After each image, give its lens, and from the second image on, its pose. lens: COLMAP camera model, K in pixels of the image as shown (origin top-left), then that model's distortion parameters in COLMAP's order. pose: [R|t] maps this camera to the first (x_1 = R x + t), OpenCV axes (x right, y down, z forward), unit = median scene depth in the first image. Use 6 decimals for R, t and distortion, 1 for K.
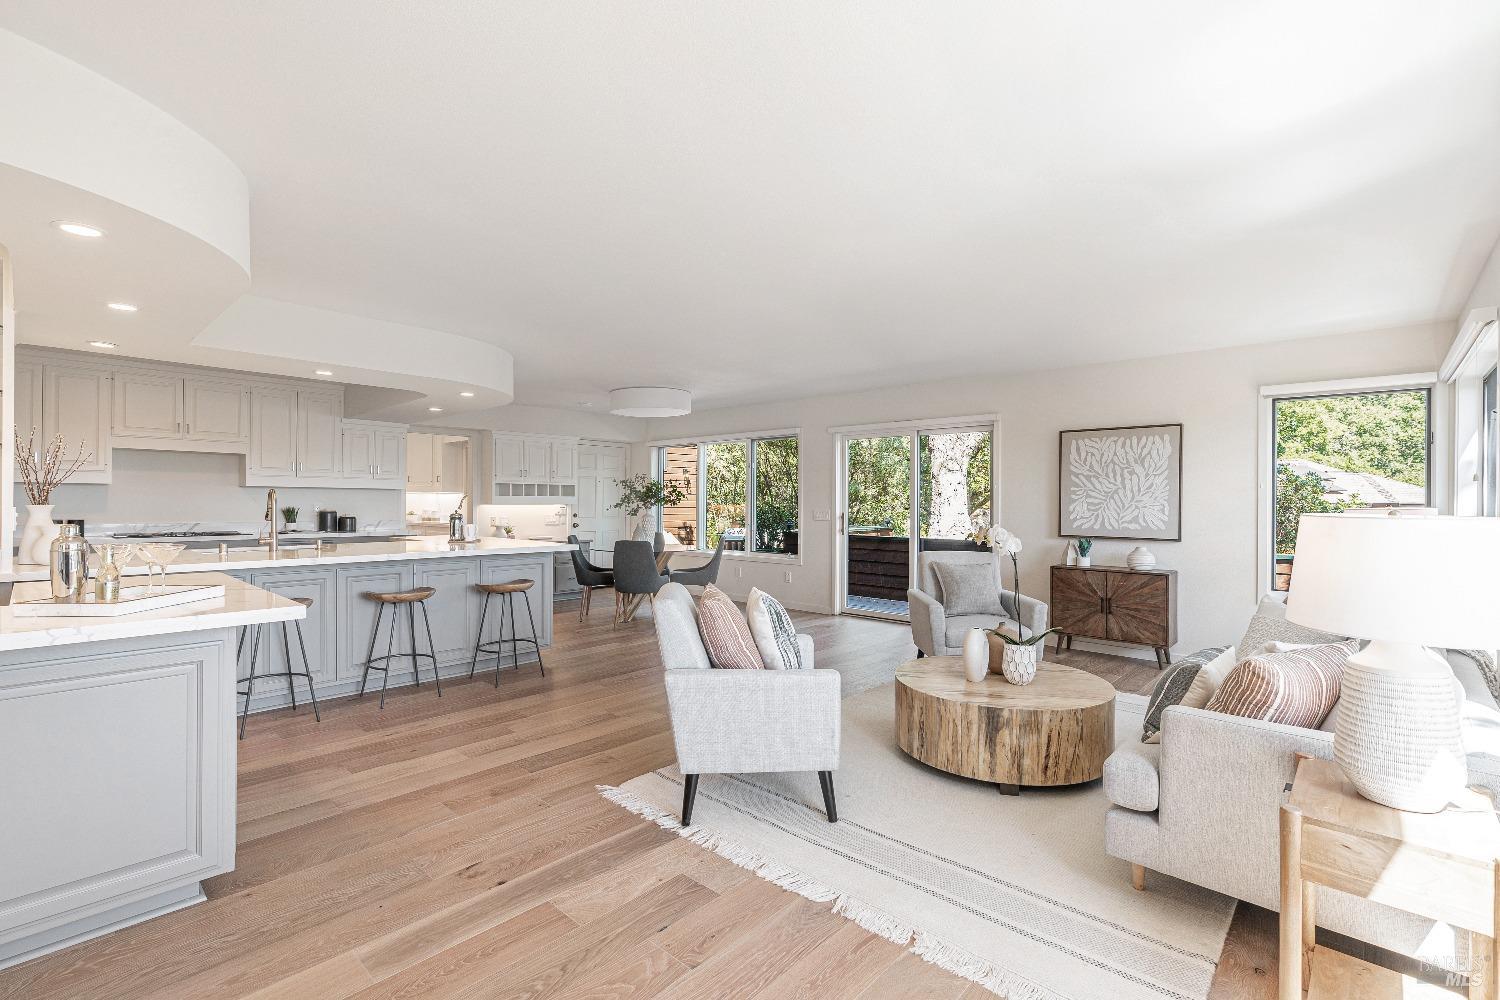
lens RADIAL K [[673.8, 0, 750.2], [0, 673.8, 502.9], [0, 0, 1]] dist [0.000675, 0.000030]
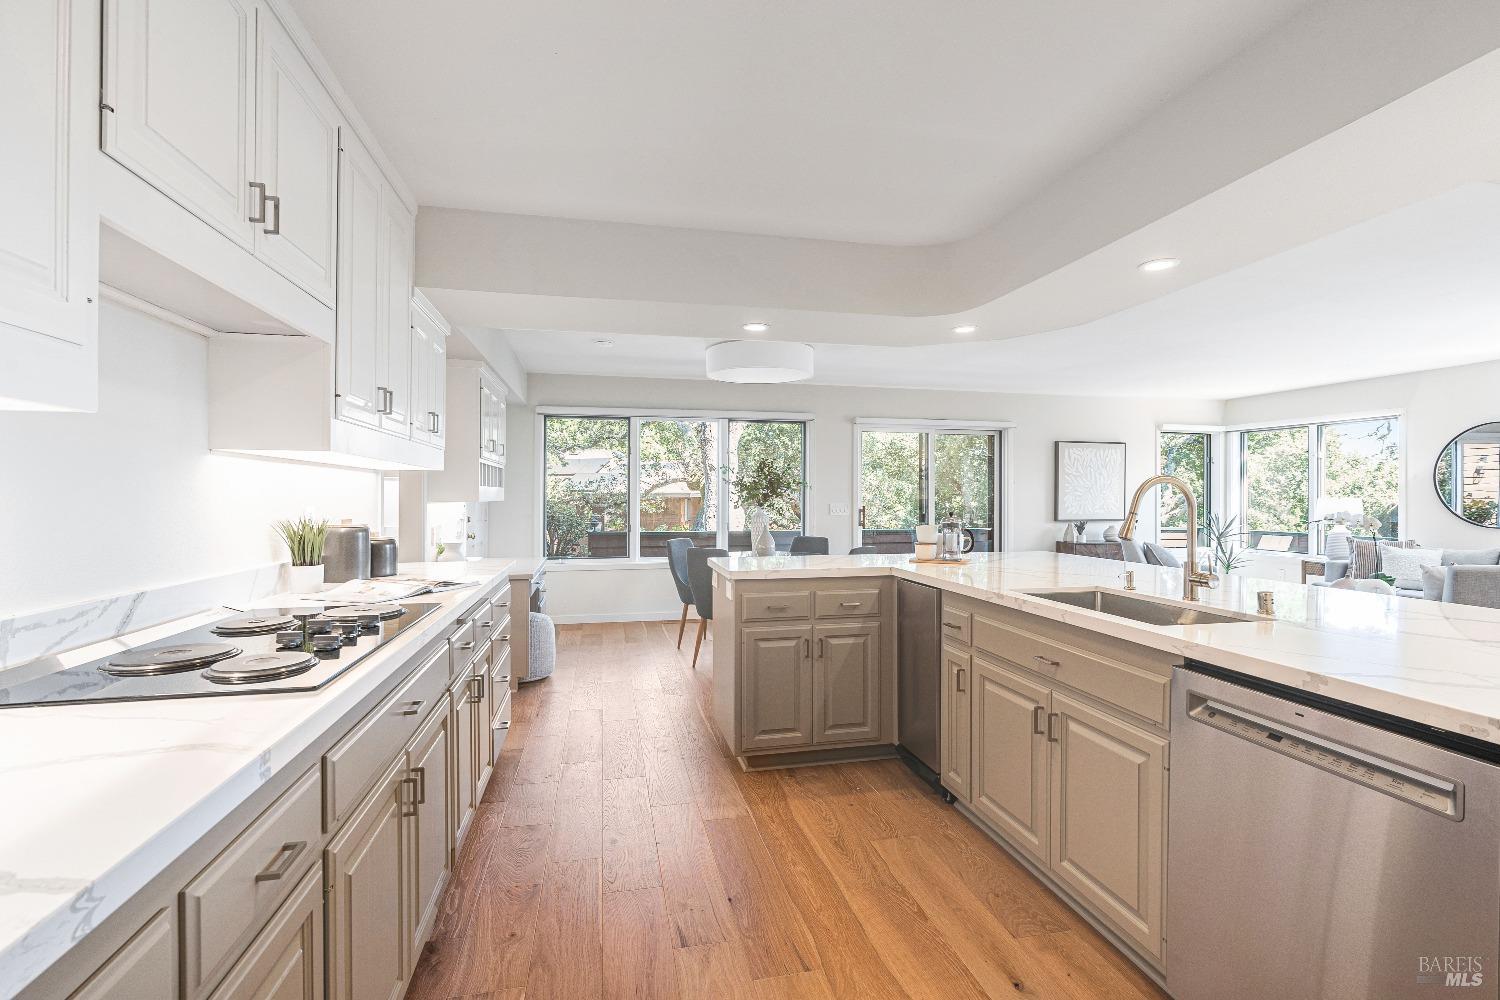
lens RADIAL K [[673.8, 0, 749.6], [0, 673.8, 496.3], [0, 0, 1]] dist [0.000675, 0.000030]
pose [[0.570302, -0.006674, 0.821408, -0.997538], [0.001465, 0.999974, 0.007107, -0.007994], [-0.821434, -0.002850, 0.570297, 0.754859]]
